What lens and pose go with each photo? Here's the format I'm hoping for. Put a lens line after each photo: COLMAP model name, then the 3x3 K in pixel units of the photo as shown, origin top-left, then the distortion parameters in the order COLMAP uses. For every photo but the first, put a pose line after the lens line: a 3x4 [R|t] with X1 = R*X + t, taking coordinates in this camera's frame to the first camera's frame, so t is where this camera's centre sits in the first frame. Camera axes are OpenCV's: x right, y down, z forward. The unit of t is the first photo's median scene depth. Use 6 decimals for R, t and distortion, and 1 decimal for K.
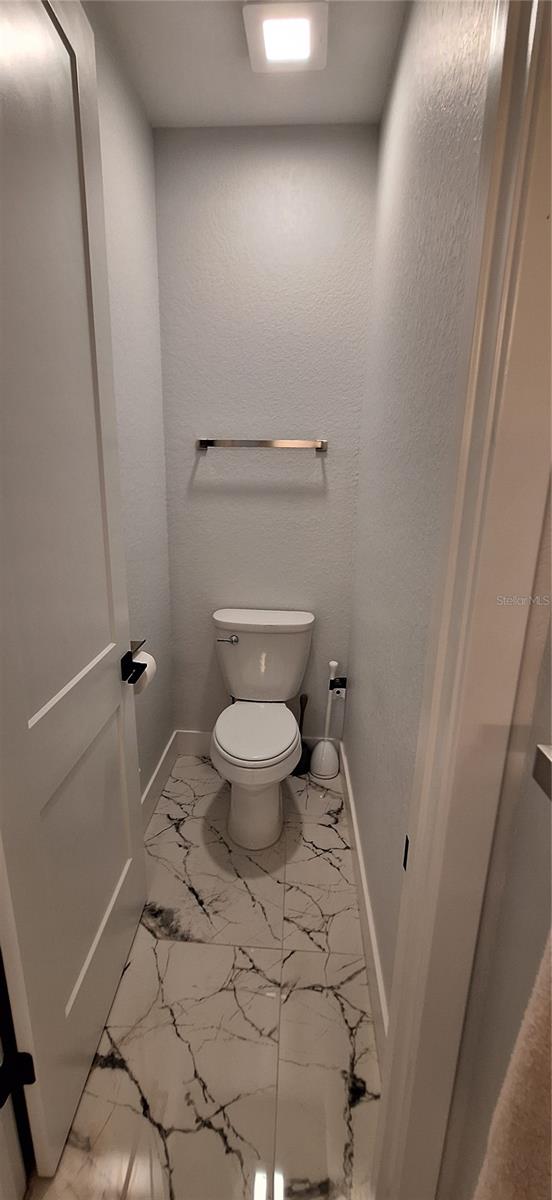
lens RADIAL K [[478.3, 0, 267.3], [0, 478.3, 599.4], [0, 0, 1]] dist [0.002370, 0.000484]
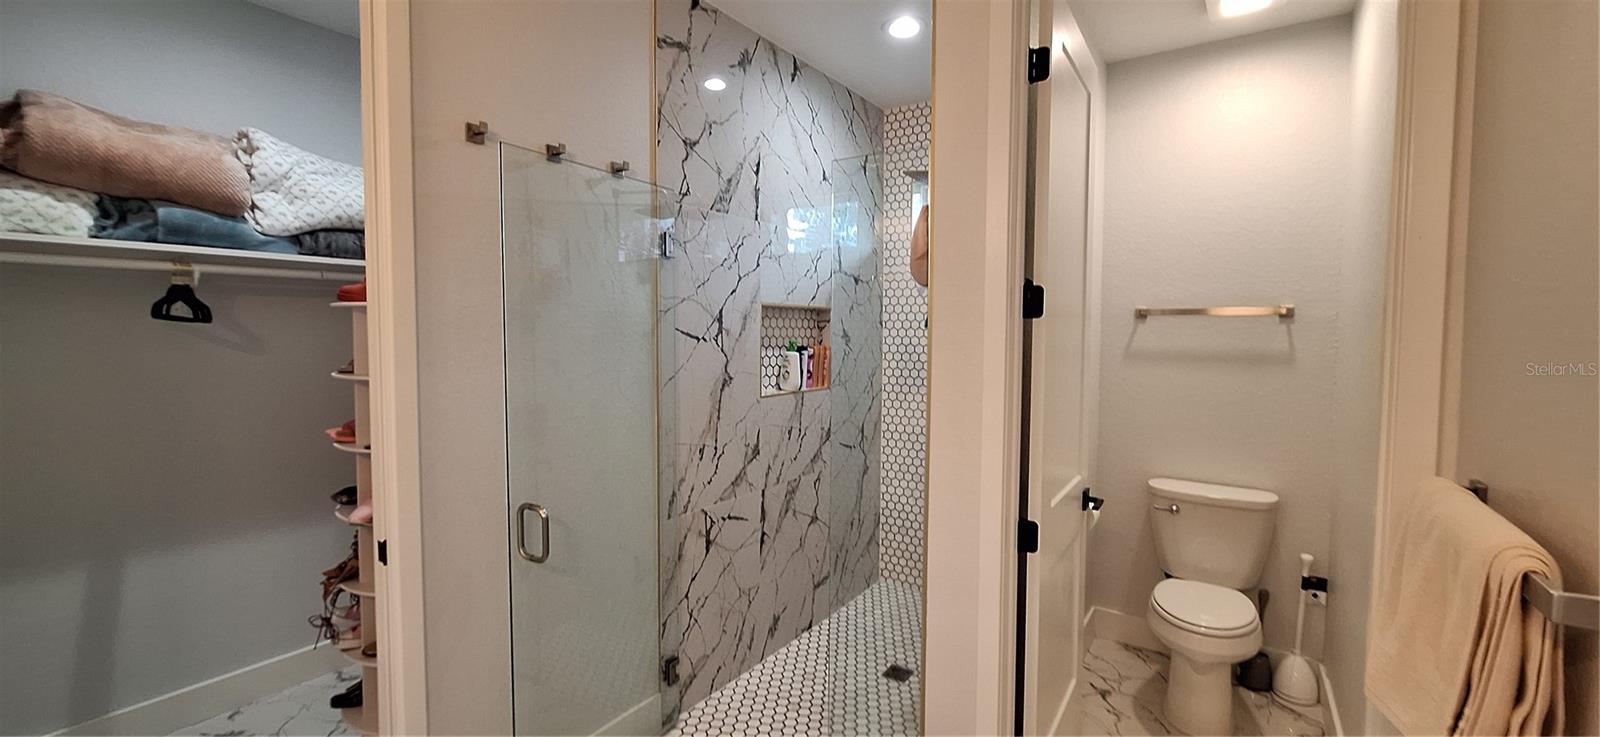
lens RADIAL K [[637.7, 0, 800.0], [0, 637.7, 368.5], [0, 0, 1]] dist [0.002370, 0.000484]
pose [[0.862209, 0.020393, -0.506143, -0.070586], [-0.137504, 0.971095, -0.195110, 0.157457], [0.487534, 0.237822, 0.840090, -0.473121]]
